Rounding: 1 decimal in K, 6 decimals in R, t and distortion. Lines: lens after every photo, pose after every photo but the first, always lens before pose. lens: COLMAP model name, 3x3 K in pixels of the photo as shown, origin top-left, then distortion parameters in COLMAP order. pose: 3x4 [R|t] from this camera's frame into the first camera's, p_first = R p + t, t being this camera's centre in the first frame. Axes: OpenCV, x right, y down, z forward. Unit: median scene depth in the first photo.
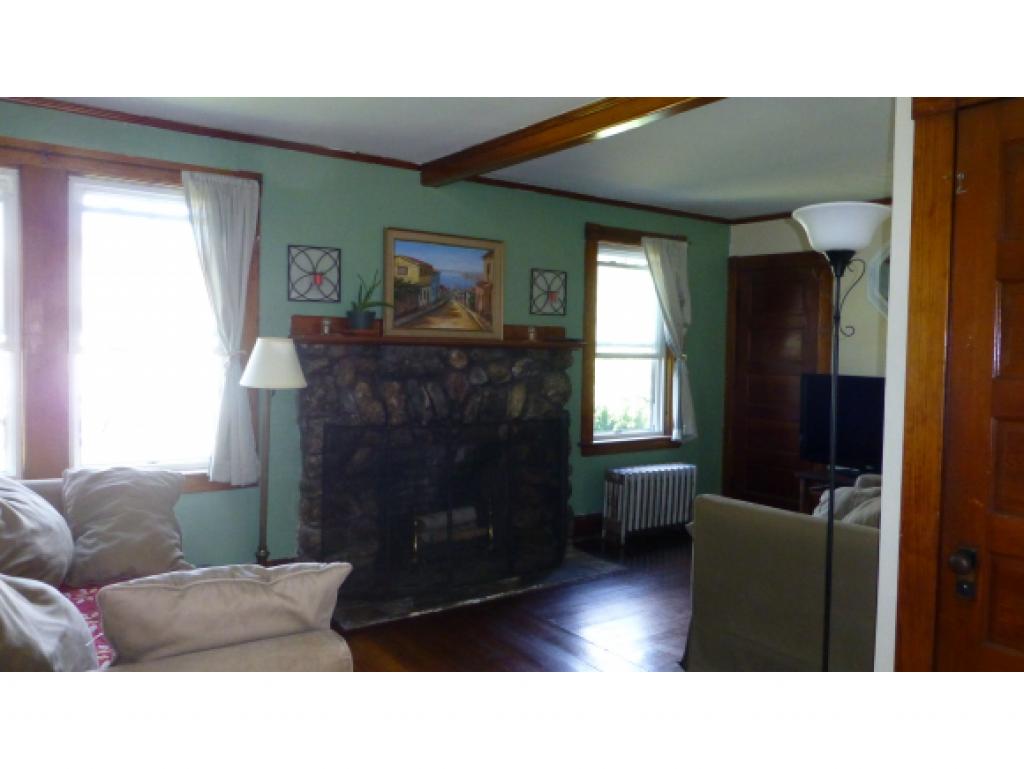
lens RADIAL K [[748.4, 0, 515.0], [0, 748.4, 386.8], [0, 0, 1]] dist [-0.033375, 0.005223]
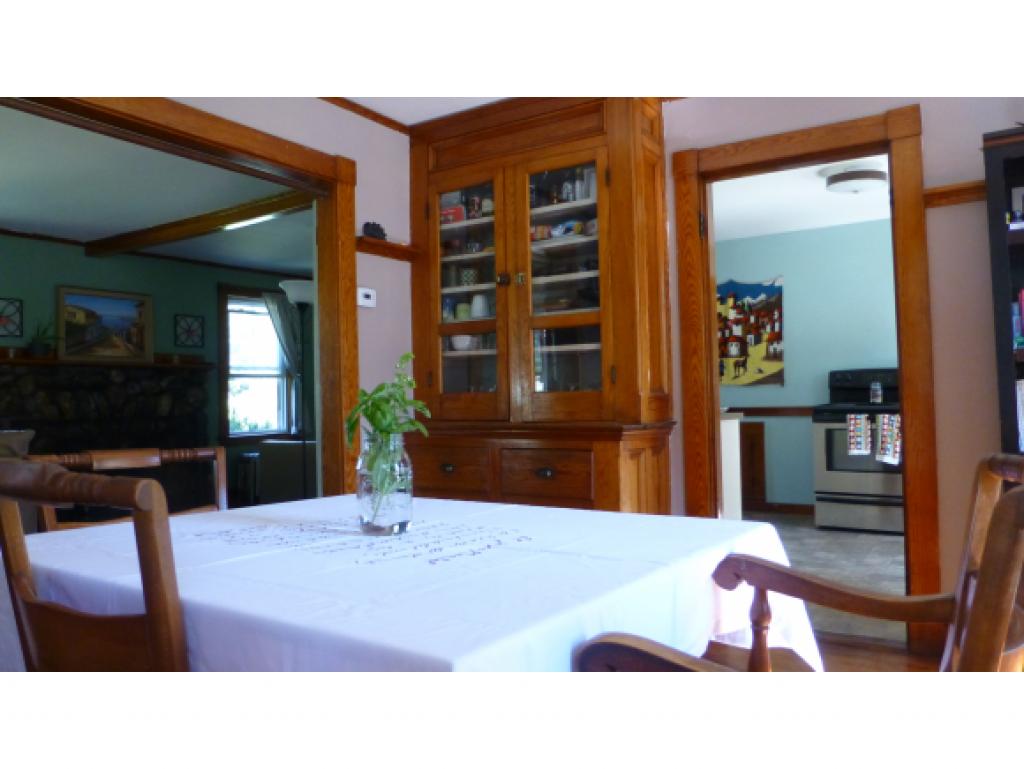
lens RADIAL K [[748.4, 0, 515.0], [0, 748.4, 386.8], [0, 0, 1]] dist [-0.033375, 0.005223]
pose [[0.933302, -0.033081, 0.357567, 0.121458], [0.057751, 0.996613, -0.058536, 0.105412], [-0.354419, 0.075282, 0.932051, -0.568361]]
